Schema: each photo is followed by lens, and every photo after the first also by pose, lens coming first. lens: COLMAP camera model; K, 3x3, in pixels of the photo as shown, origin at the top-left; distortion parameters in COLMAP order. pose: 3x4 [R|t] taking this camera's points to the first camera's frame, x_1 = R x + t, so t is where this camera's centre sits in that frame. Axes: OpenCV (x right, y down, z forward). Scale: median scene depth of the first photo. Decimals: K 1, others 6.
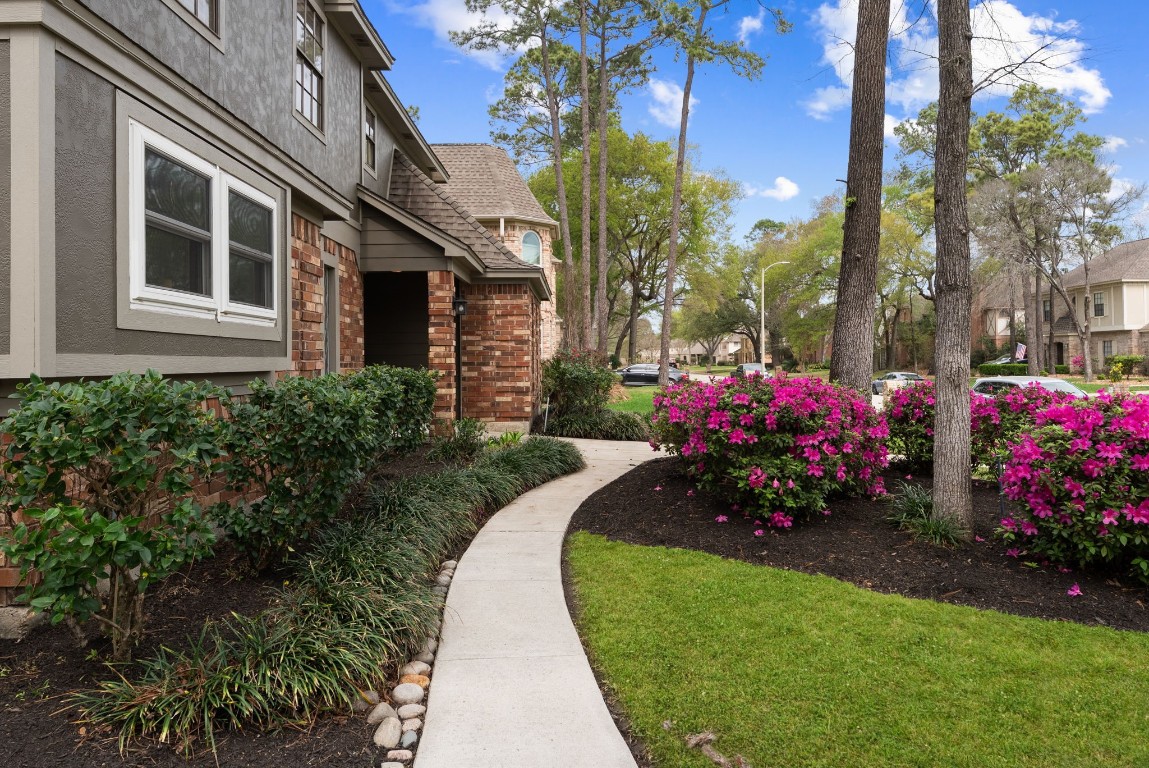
lens RADIAL K [[766.8, 0, 574.1], [0, 766.8, 364.1], [0, 0, 1]] dist [0.000631, -0.000592]
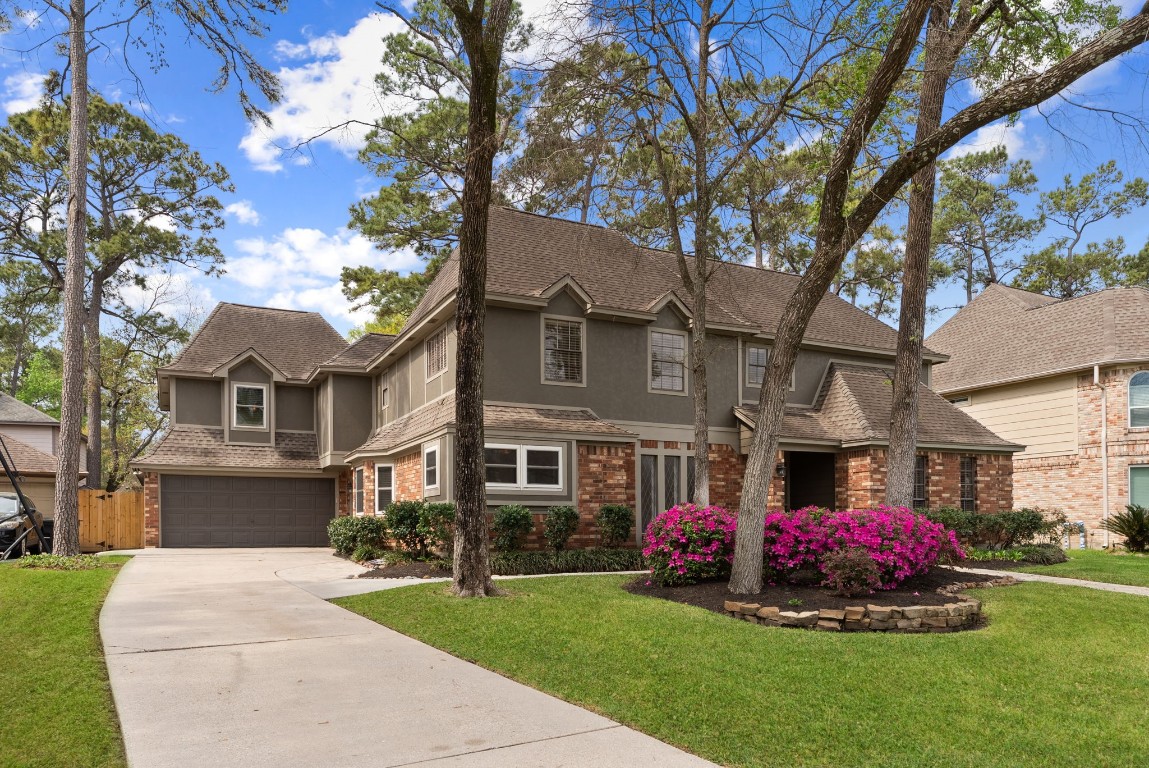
lens RADIAL K [[766.8, 0, 574.1], [0, 766.8, 364.1], [0, 0, 1]] dist [0.000631, -0.000592]
pose [[0.446510, -0.180816, -0.876319, 1.061105], [-0.002961, 0.979065, -0.203525, 0.034678], [0.894774, 0.093470, 0.436627, -0.131719]]
